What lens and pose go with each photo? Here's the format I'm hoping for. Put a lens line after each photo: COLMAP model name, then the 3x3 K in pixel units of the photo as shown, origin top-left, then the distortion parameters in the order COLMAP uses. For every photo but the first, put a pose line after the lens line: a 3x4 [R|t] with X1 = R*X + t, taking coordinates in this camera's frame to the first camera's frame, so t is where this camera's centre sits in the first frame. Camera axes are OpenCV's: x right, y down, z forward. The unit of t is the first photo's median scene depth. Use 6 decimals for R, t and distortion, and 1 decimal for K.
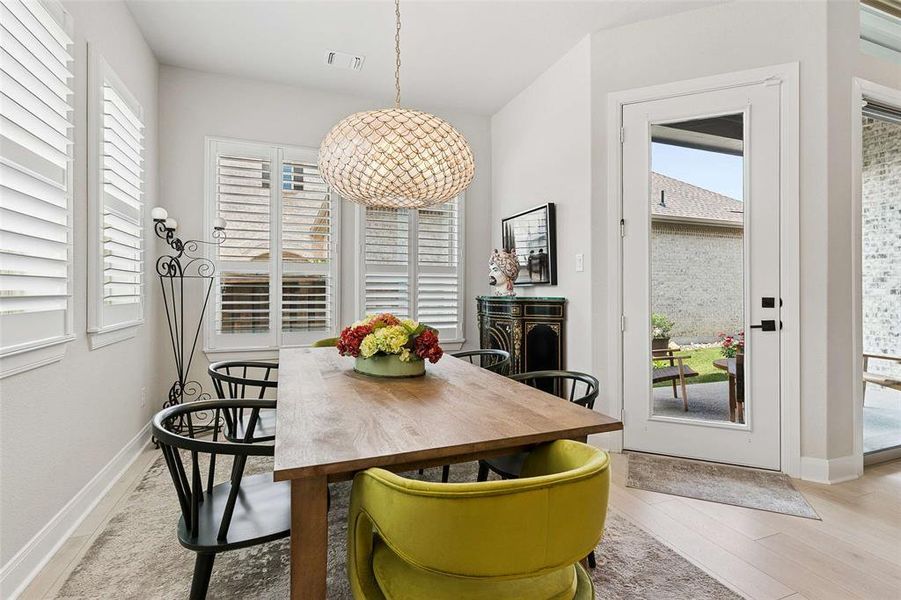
lens RADIAL K [[418.5, 0, 430.7], [0, 418.5, 291.0], [0, 0, 1]] dist [0.000096, -0.000654]
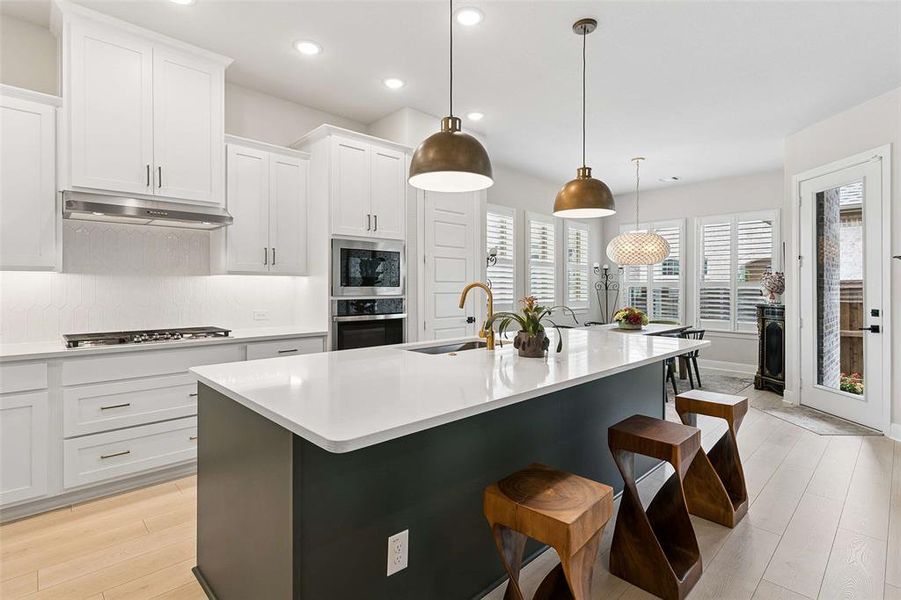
lens RADIAL K [[423.1, 0, 449.1], [0, 423.1, 285.8], [0, 0, 1]] dist [-0.001398, -0.000198]
pose [[0.379251, -0.002974, -0.925289, 1.247584], [-0.008055, 0.999946, -0.006515, -0.034180], [0.925259, 0.009924, 0.379207, -0.701233]]
